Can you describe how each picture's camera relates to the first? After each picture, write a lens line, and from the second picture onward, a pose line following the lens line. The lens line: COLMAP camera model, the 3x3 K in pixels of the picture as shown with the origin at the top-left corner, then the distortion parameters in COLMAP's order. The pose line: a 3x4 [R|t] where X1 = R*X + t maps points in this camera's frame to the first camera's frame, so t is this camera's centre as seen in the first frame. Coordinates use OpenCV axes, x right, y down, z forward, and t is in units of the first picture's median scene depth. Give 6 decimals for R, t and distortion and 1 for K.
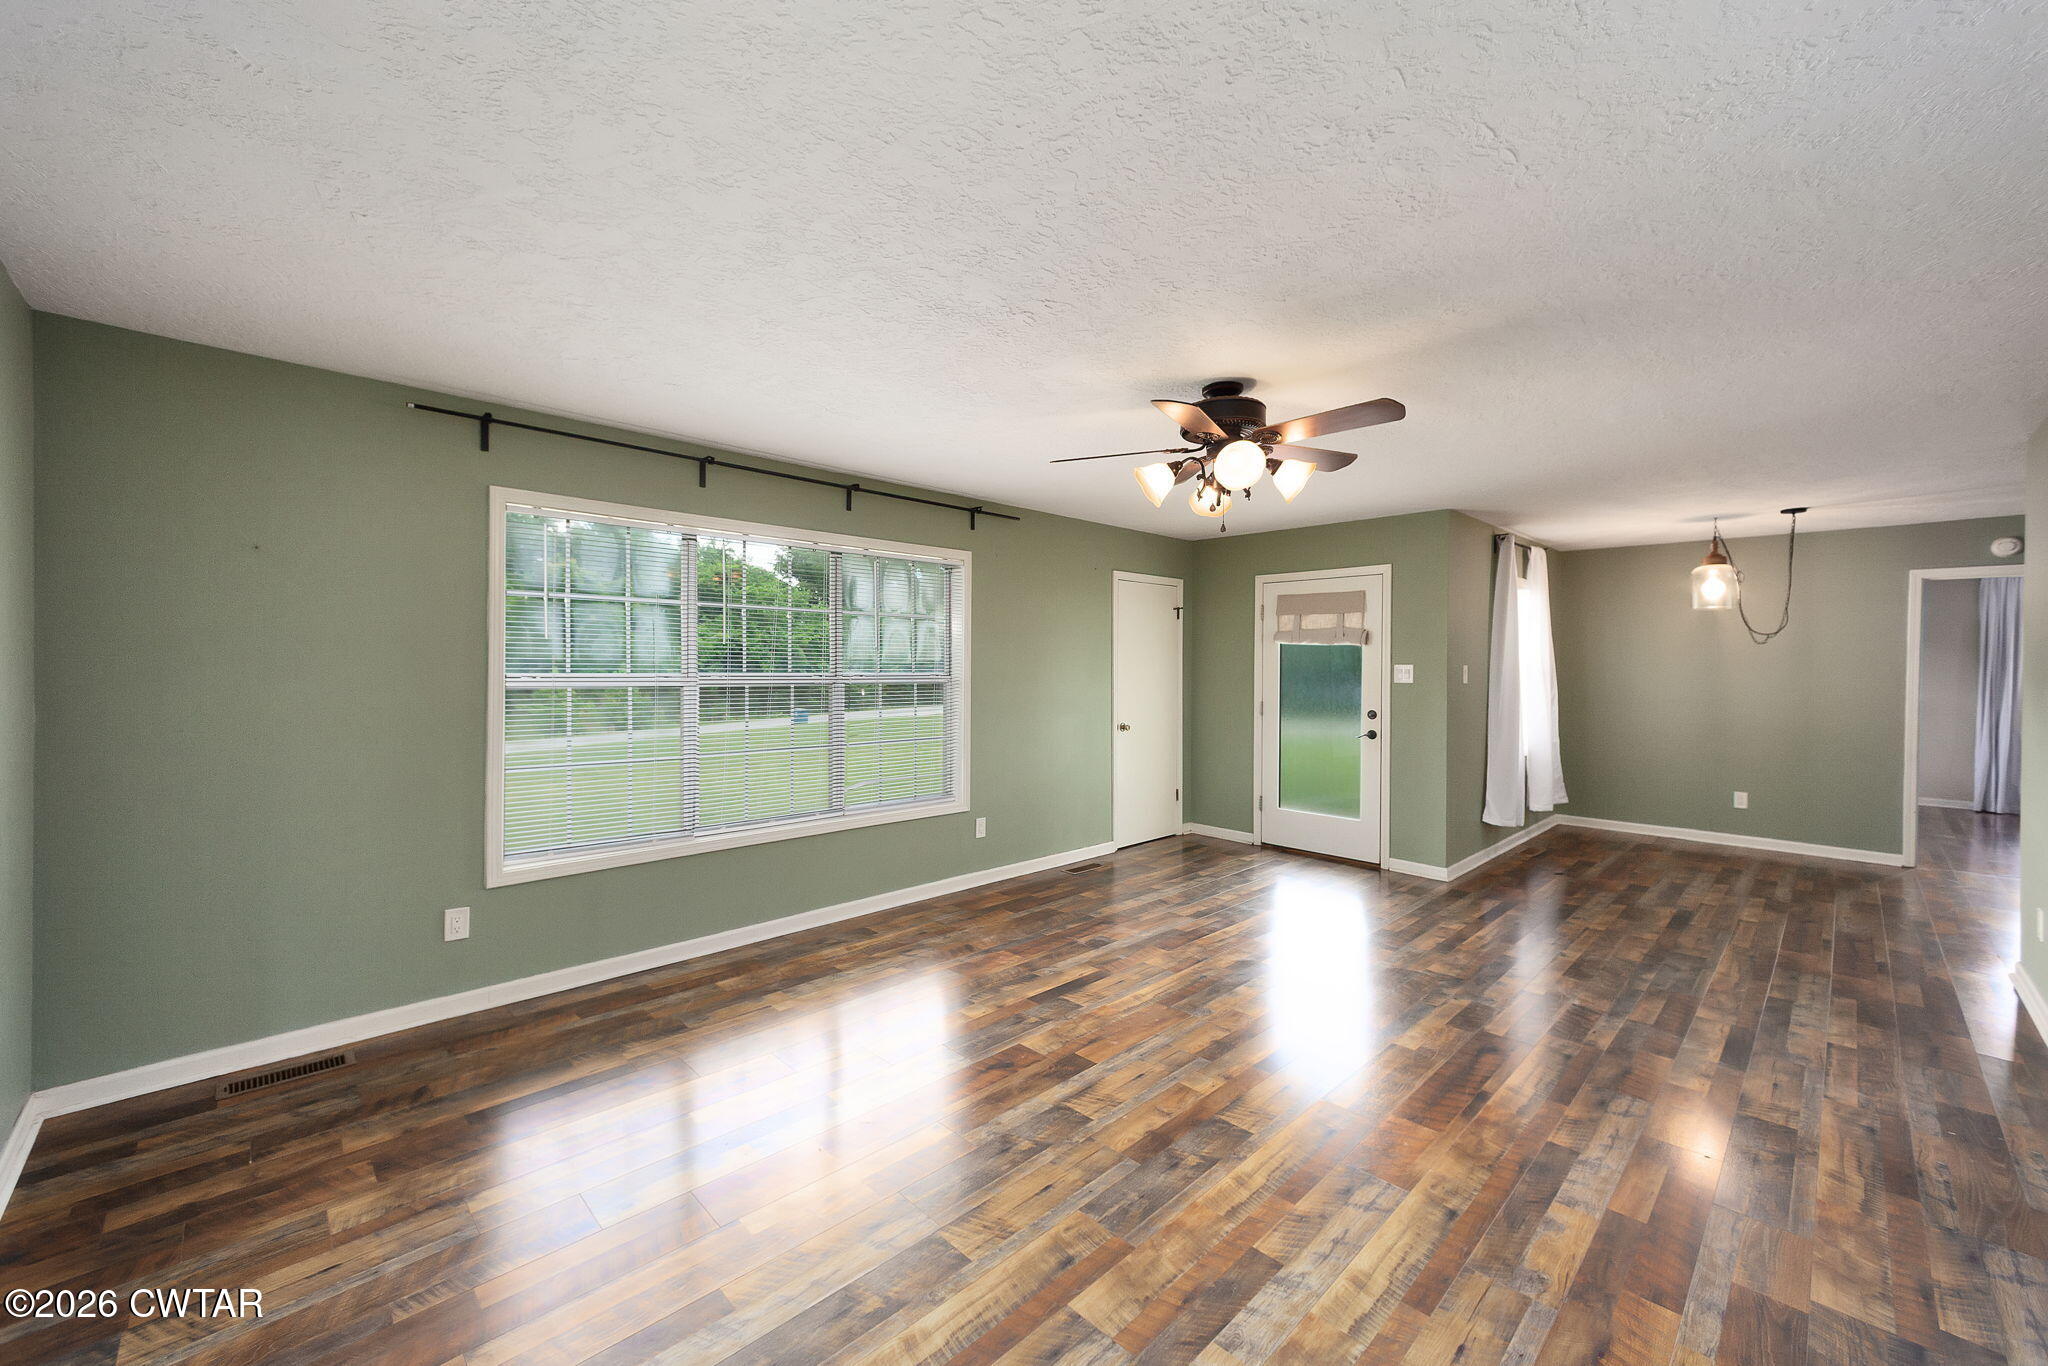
lens RADIAL K [[810.4, 0, 1048.9], [0, 810.4, 679.5], [0, 0, 1]] dist [-0.001049, 0.002880]
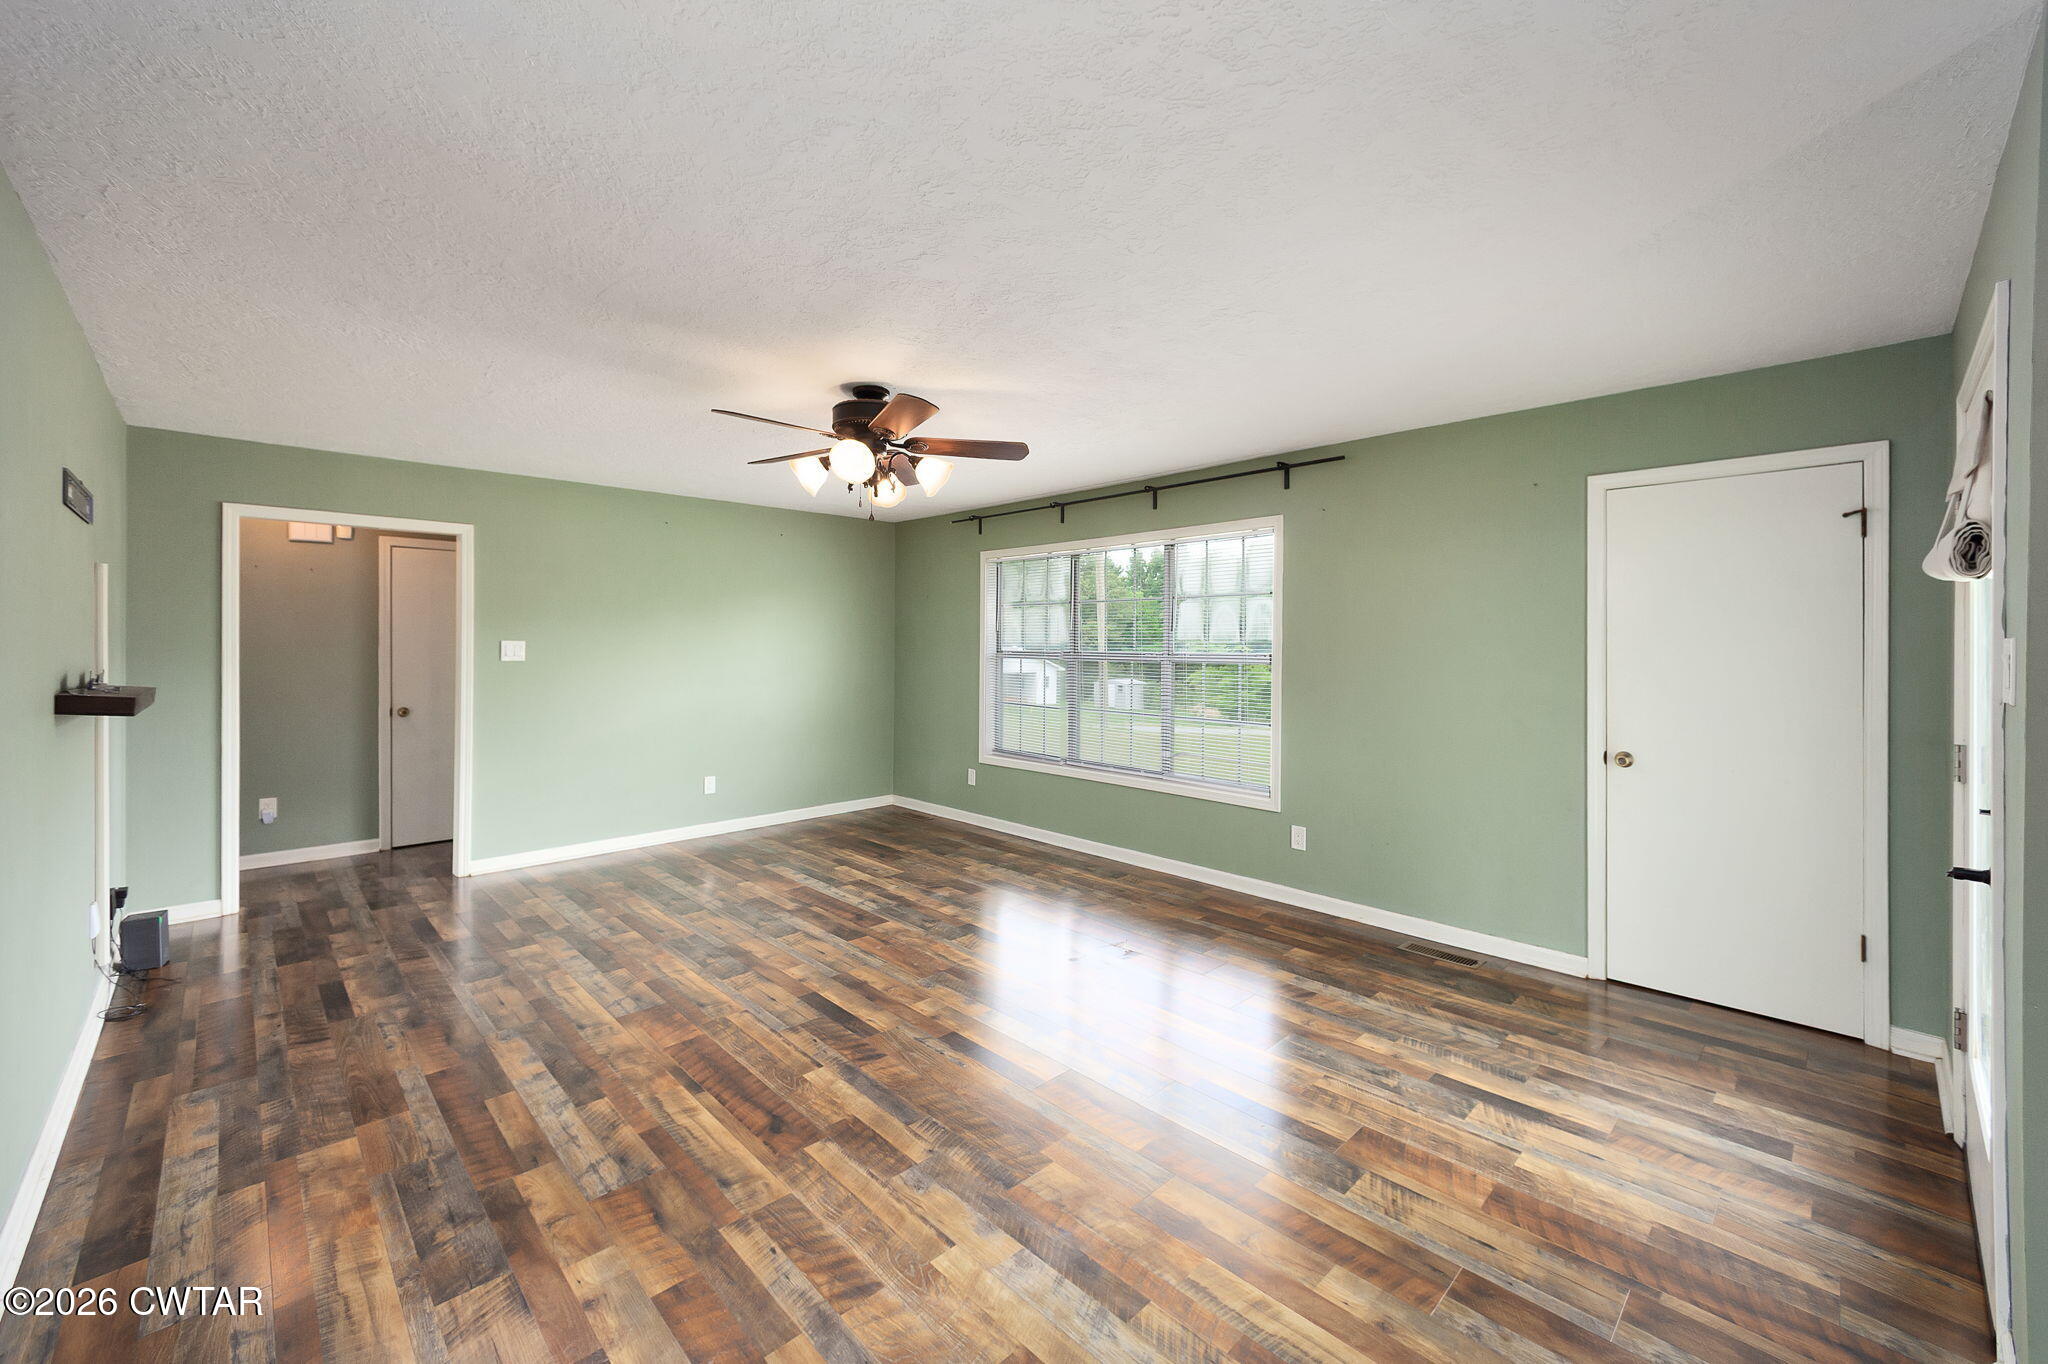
lens RADIAL K [[818.4, 0, 1027.5], [0, 818.4, 662.0], [0, 0, 1]] dist [0.001670, -0.000458]
pose [[-0.014922, 0.016142, -0.999758, 1.170433], [-0.024640, 0.999560, 0.016506, -0.011739], [0.999585, 0.024881, -0.014518, 1.096747]]
